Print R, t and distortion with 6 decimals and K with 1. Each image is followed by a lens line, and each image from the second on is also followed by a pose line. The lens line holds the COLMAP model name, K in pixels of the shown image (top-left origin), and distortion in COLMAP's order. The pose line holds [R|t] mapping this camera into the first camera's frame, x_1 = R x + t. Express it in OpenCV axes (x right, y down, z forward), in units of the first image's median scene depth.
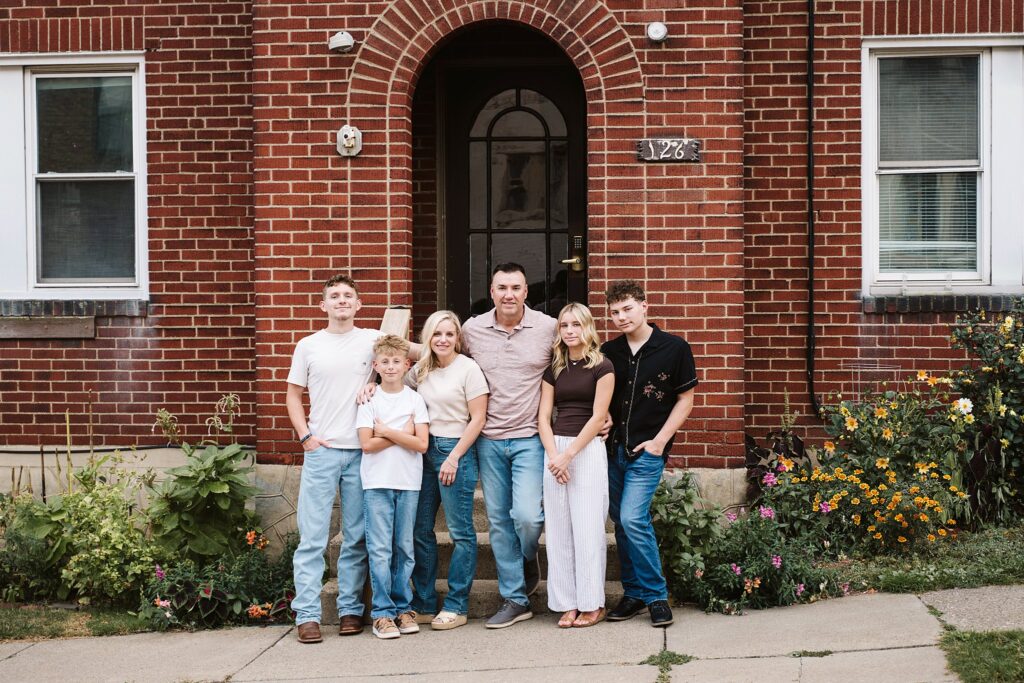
lens RADIAL K [[1634.8, 0, 511.8], [0, 1634.8, 339.1], [0, 0, 1]] dist [0.005795, 0.000000]
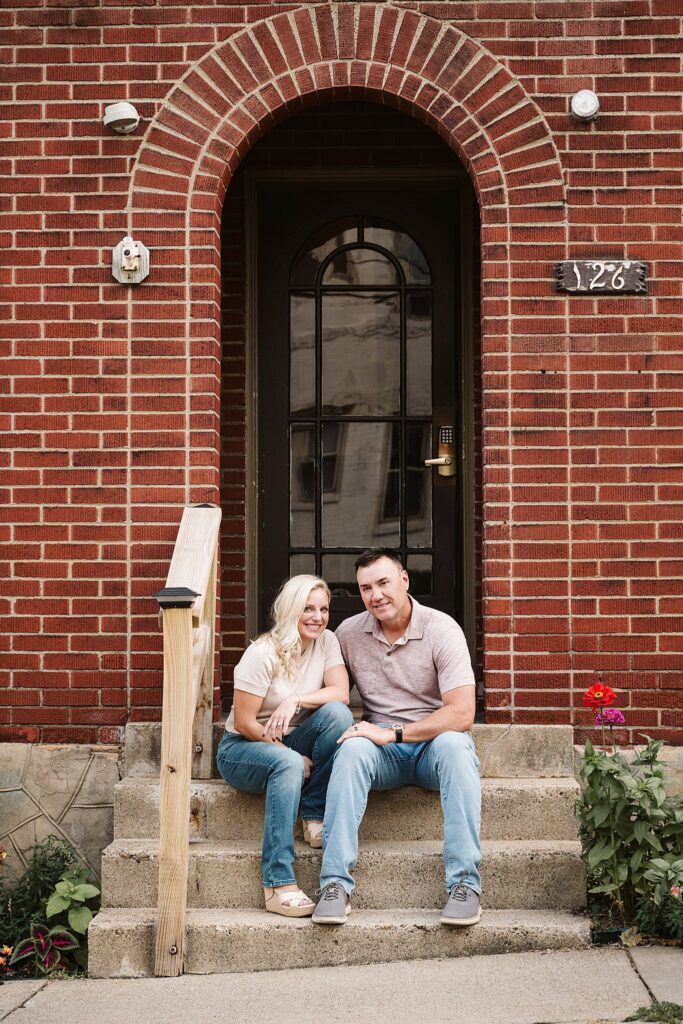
lens RADIAL K [[2028.3, 0, 342.4], [0, 2028.3, 519.1], [0, 0, 1]] dist [0.015385, 0.000000]
pose [[0.998650, 0.005801, 0.051621, -0.054765], [-0.001375, 0.996349, -0.085361, 0.057131], [-0.051928, 0.085175, 0.995012, 0.167341]]
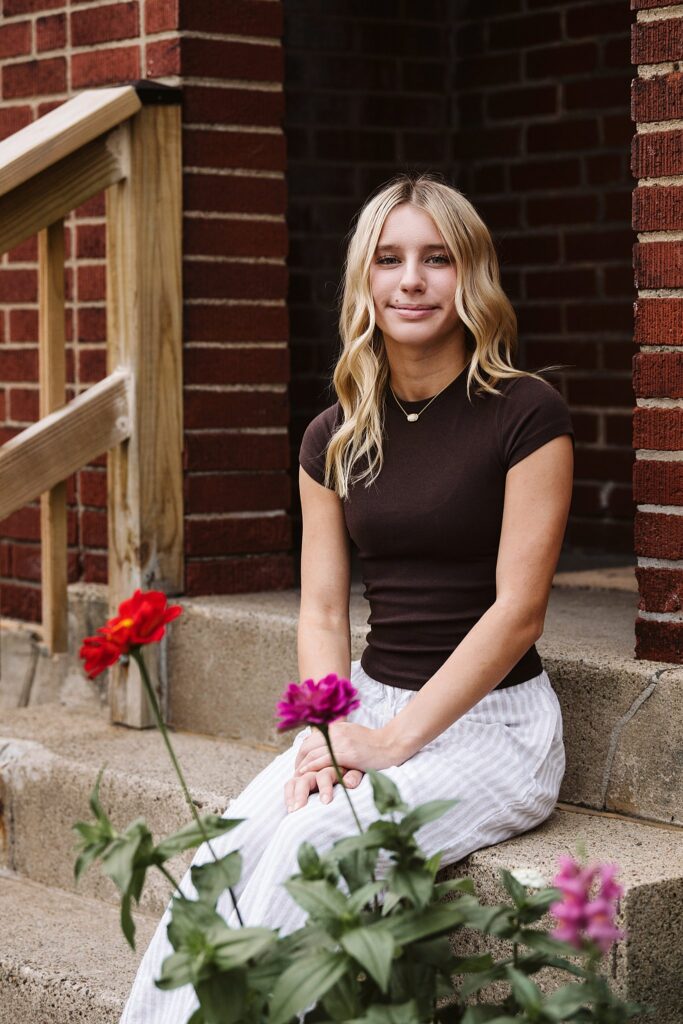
lens RADIAL K [[2662.3, 0, 340.8], [0, 2662.3, 512.4], [0, 0, 1]] dist [0.011256, 0.000000]
pose [[0.686926, 0.047912, -0.725147, 0.291733], [-0.015582, 0.998566, 0.051217, 0.030272], [0.726561, -0.023883, 0.686687, 0.707612]]
